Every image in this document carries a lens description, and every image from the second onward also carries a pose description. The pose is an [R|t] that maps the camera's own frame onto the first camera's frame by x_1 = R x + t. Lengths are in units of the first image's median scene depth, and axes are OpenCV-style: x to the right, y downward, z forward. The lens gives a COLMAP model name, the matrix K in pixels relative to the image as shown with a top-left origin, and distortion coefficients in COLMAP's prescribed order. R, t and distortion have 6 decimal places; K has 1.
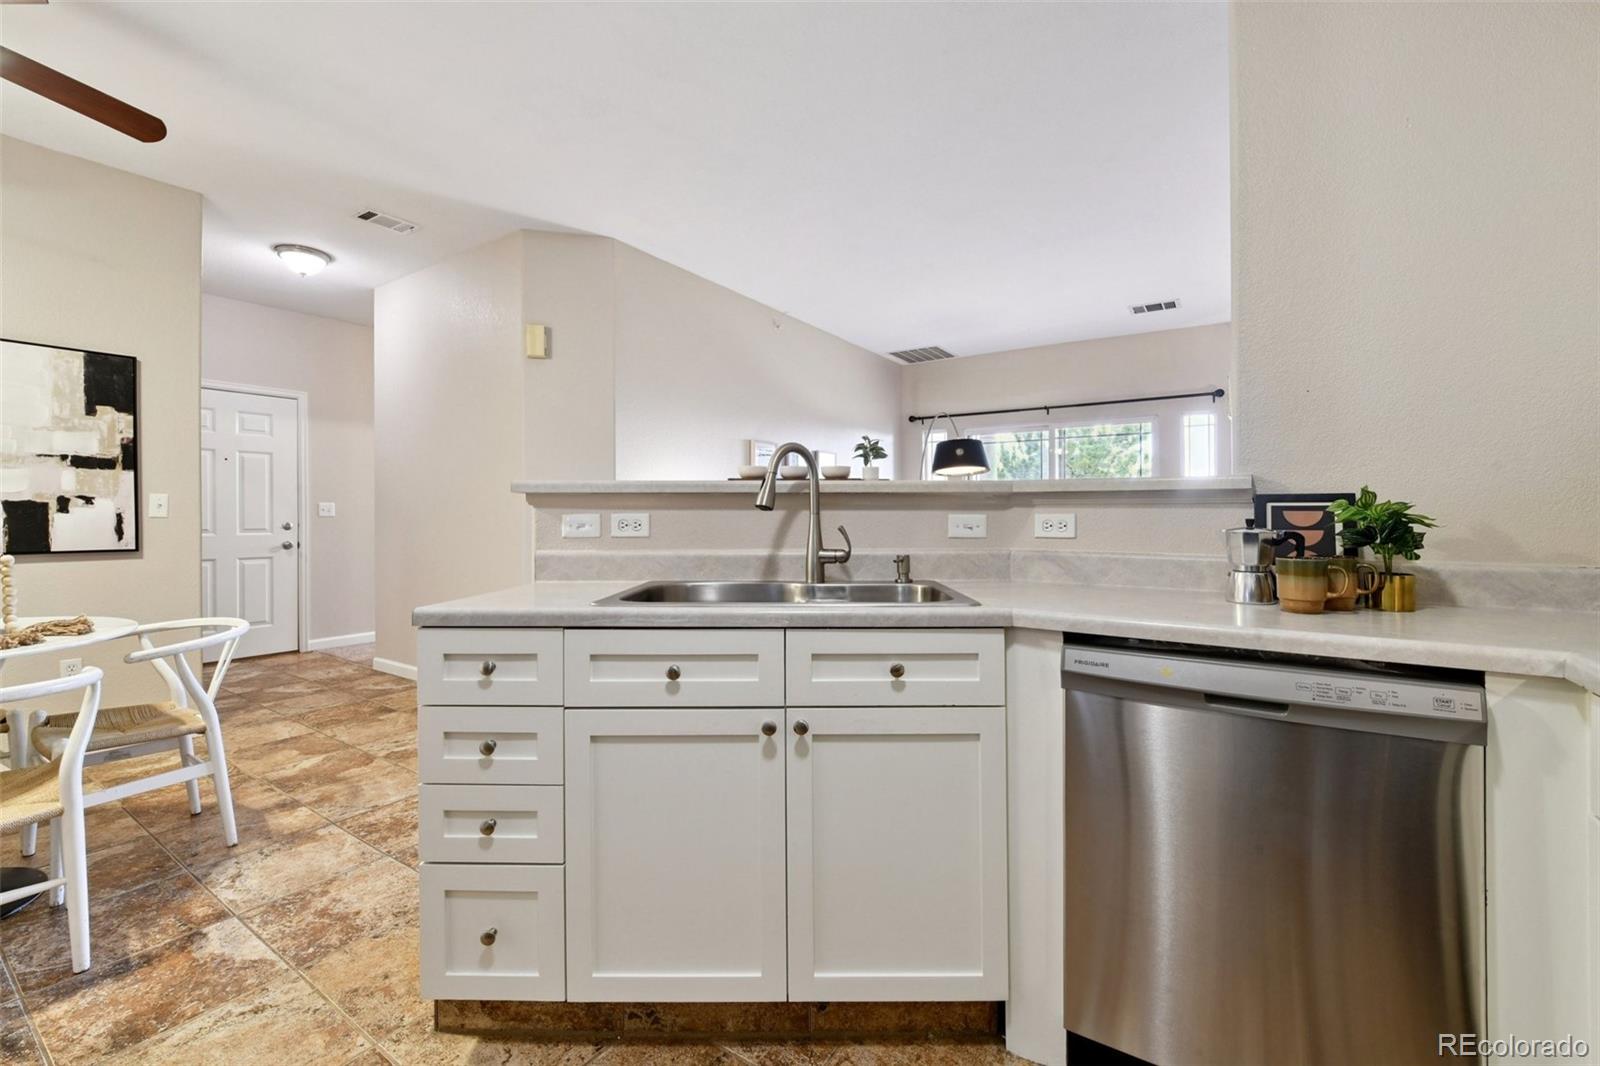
lens RADIAL K [[662.1, 0, 799.9], [0, 662.1, 522.2], [0, 0, 1]] dist [-0.001675, -0.006643]
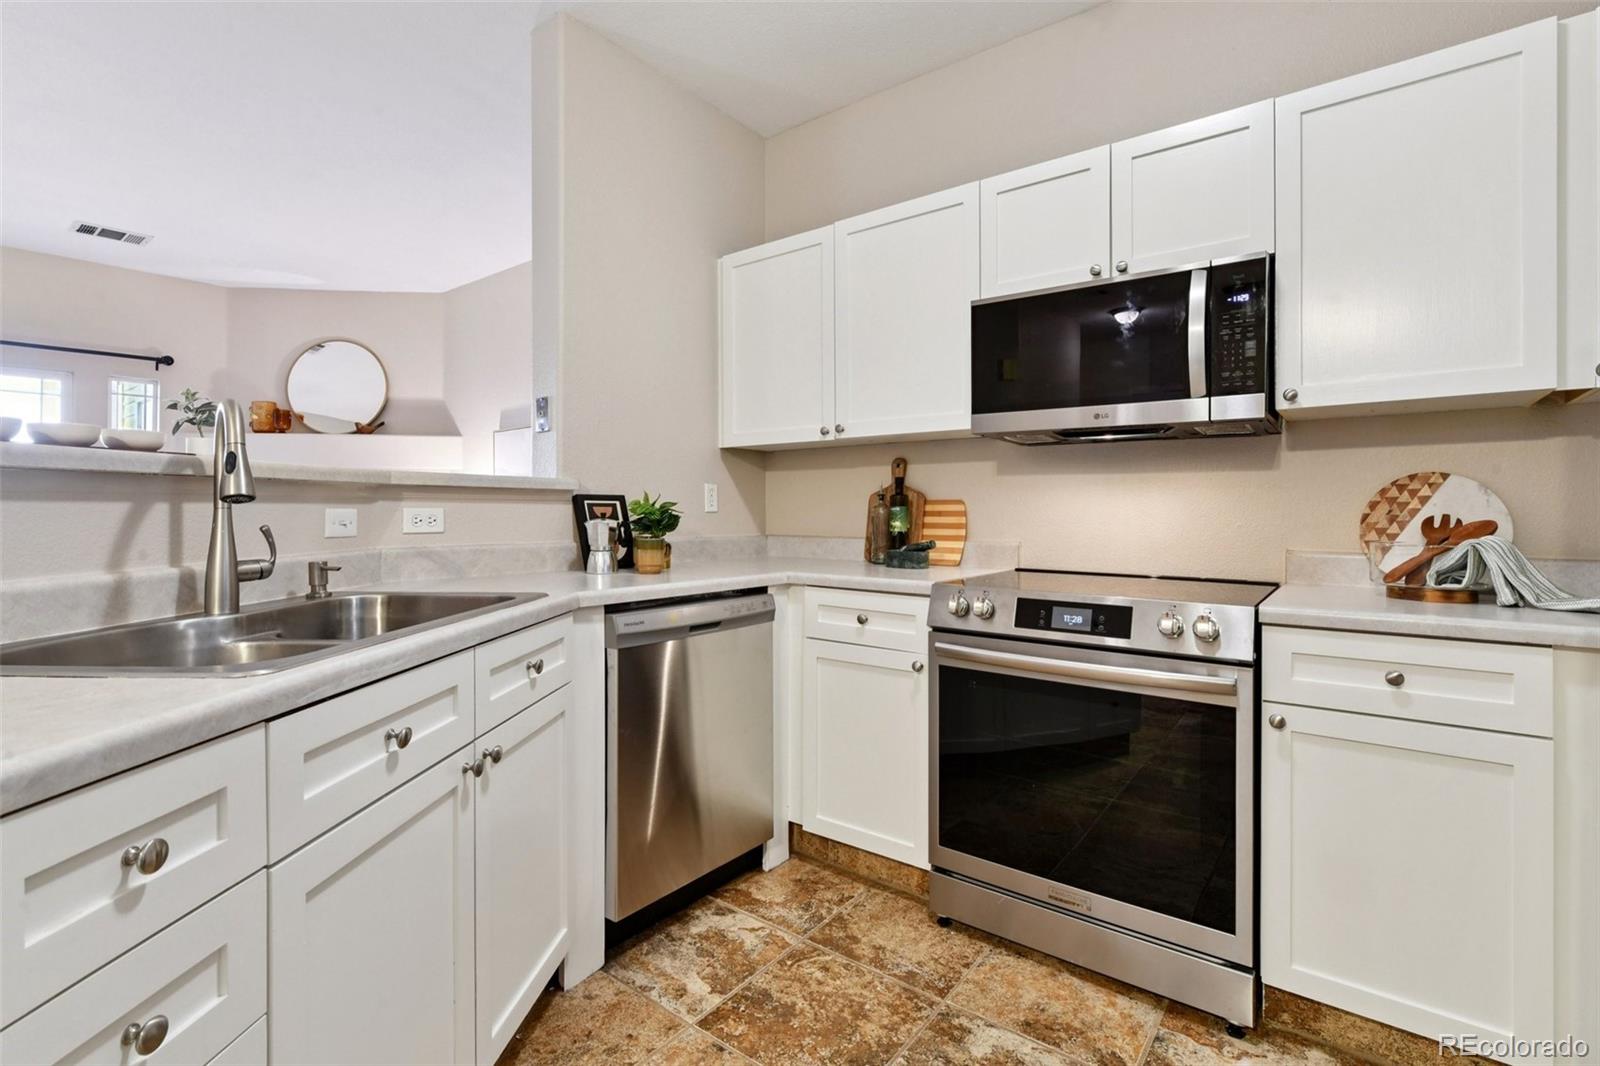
lens RADIAL K [[731.0, 0, 827.2], [0, 731.0, 516.0], [0, 0, 1]] dist [-0.019376, -0.000680]
pose [[0.052452, -0.010382, 0.998569, -0.409240], [0.007012, 0.999925, 0.010028, -0.004853], [-0.998599, 0.006476, 0.052521, 0.225356]]
